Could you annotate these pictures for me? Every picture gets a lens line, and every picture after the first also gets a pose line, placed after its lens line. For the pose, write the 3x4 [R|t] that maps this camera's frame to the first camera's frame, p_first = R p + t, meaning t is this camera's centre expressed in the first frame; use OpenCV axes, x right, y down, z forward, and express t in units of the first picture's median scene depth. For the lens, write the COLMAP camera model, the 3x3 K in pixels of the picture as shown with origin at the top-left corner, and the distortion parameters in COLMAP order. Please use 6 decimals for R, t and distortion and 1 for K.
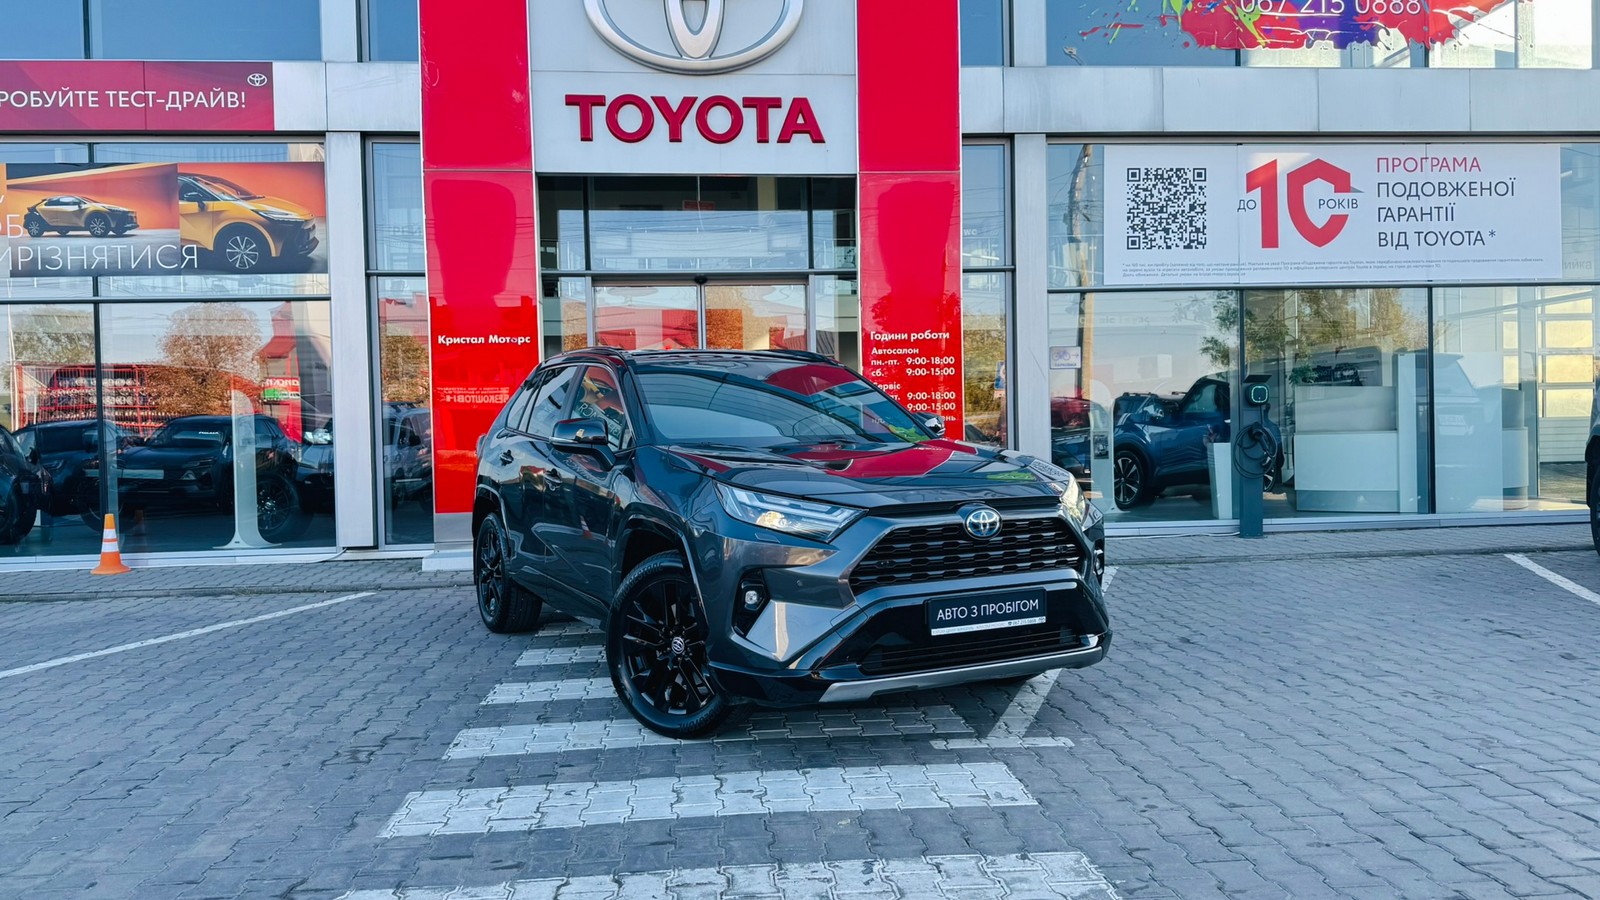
lens RADIAL K [[1172.3, 0, 798.2], [0, 1172.3, 447.9], [0, 0, 1]] dist [0.036158, -0.037038]
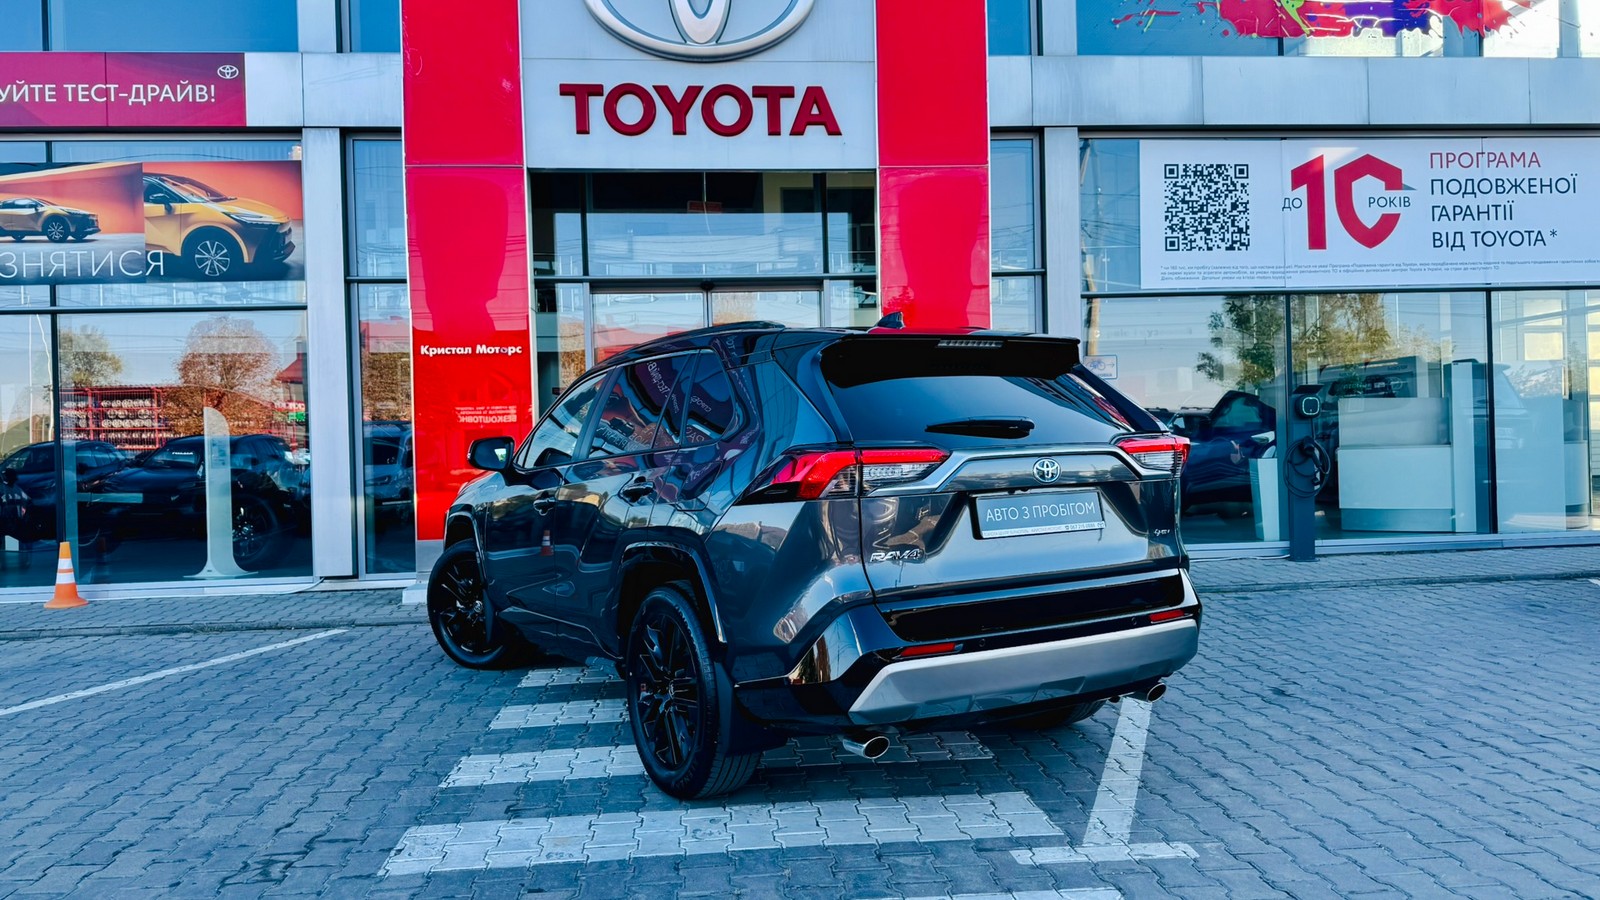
lens RADIAL K [[1137.3, 0, 799.7], [0, 1137.3, 447.2], [0, 0, 1]] dist [0.019813, -0.018289]
pose [[0.999987, -0.004930, -0.000925, -0.010310], [0.004915, 0.999874, -0.015124, -0.001646], [0.001000, 0.015119, 0.999885, 0.108942]]
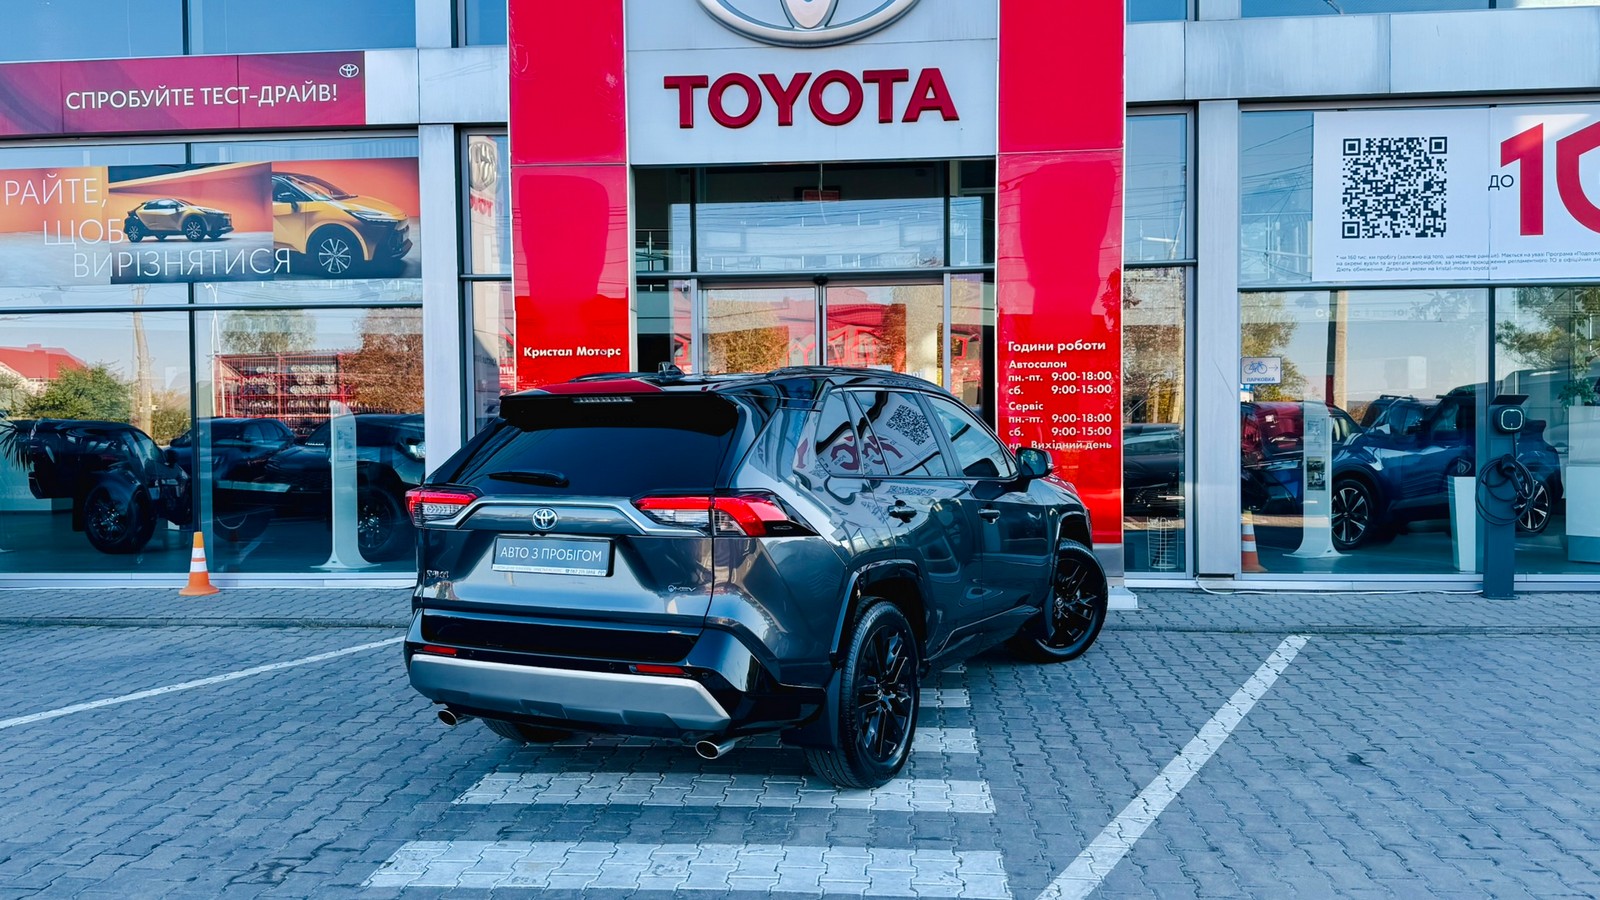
lens RADIAL K [[1264.3, 0, 794.7], [0, 1264.3, 449.5], [0, 0, 1]] dist [0.037534, -0.041897]
pose [[0.984597, 0.016852, -0.174023, 0.068401], [-0.015690, 0.999844, 0.008053, -0.026176], [0.174132, -0.005198, 0.984709, 0.070549]]
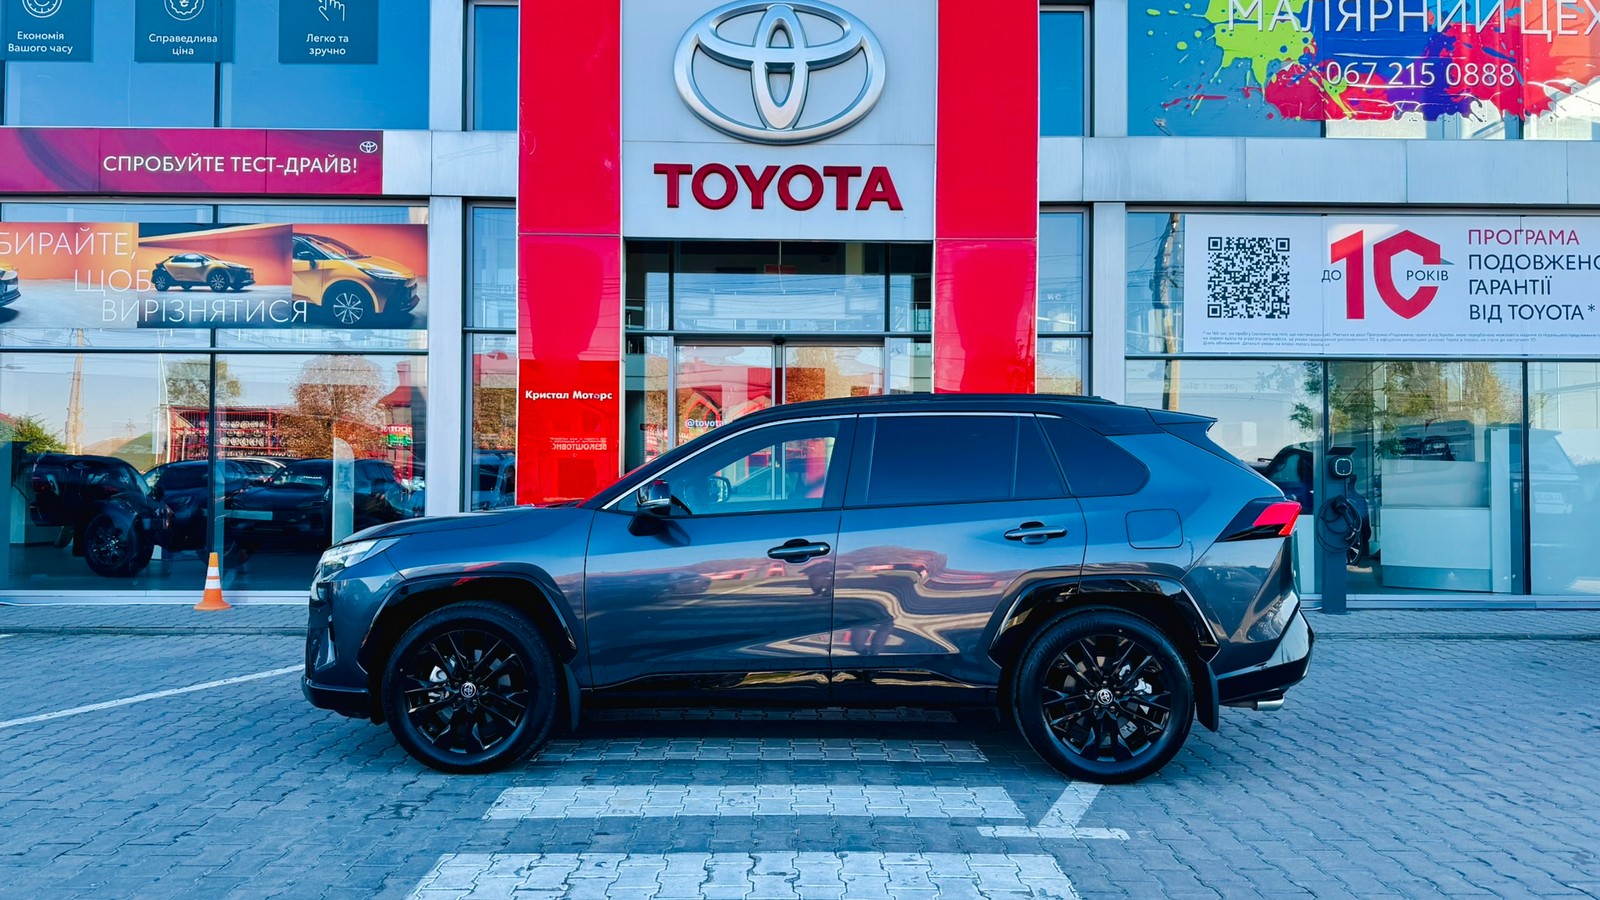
lens RADIAL K [[1134.0, 0, 800.0], [0, 1134.0, 450.0], [0, 0, 1]] dist [0.038378, -0.041908]
pose [[0.996742, 0.024679, -0.076788, 0.014129], [-0.028097, 0.998647, -0.043757, -0.005653], [0.075604, 0.045772, 0.996087, 0.019613]]
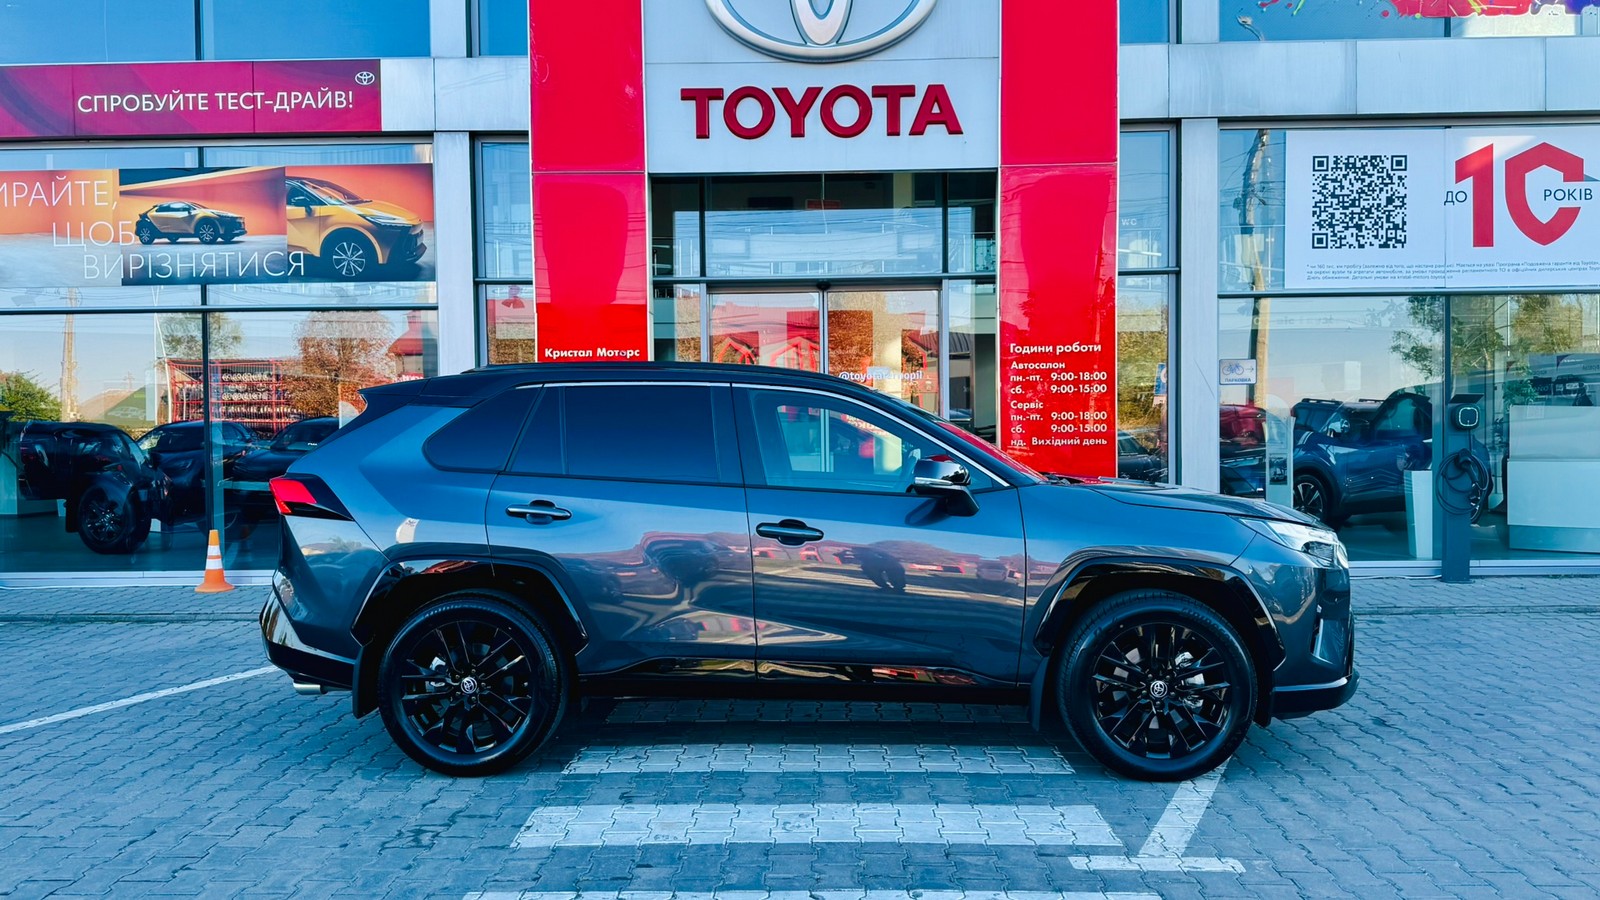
lens RADIAL K [[1235.8, 0, 796.0], [0, 1235.8, 452.5], [0, 0, 1]] dist [0.038080, -0.042698]
pose [[0.993378, 0.013469, -0.114096, 0.007087], [-0.012999, 0.999904, 0.004858, -0.018554], [0.114150, -0.003343, 0.993458, 0.039950]]
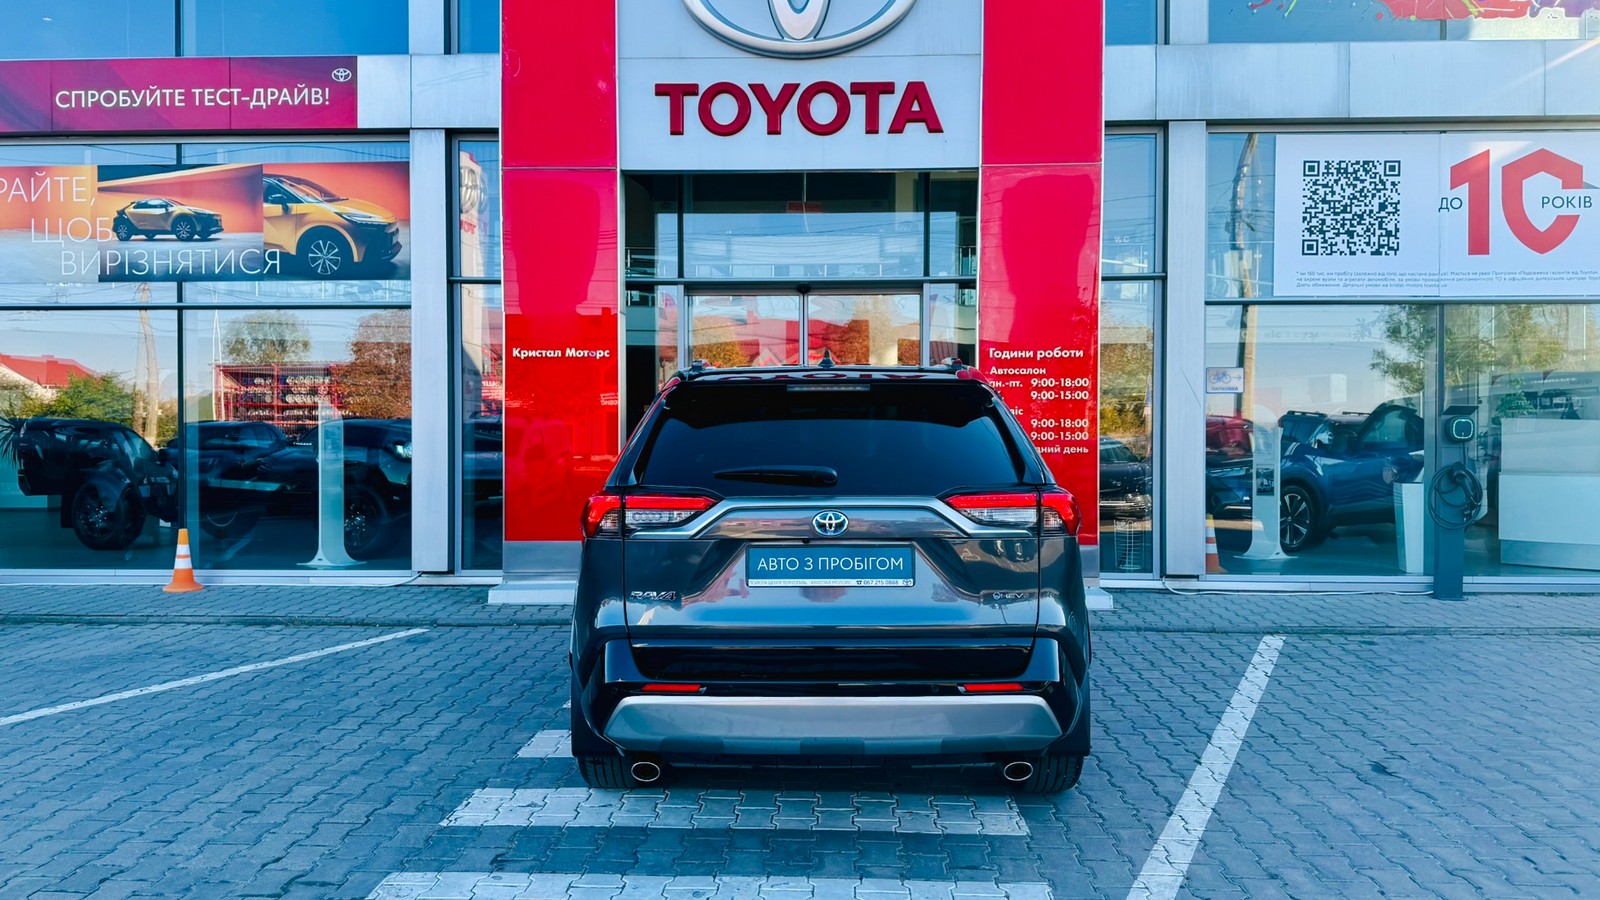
lens RADIAL K [[1137.3, 0, 799.7], [0, 1137.3, 447.2], [0, 0, 1]] dist [0.019813, -0.018289]
pose [[0.991244, 0.024001, -0.129845, 0.031953], [-0.024580, 0.999694, -0.002860, -0.019853], [0.129736, 0.006026, 0.991530, 0.142075]]
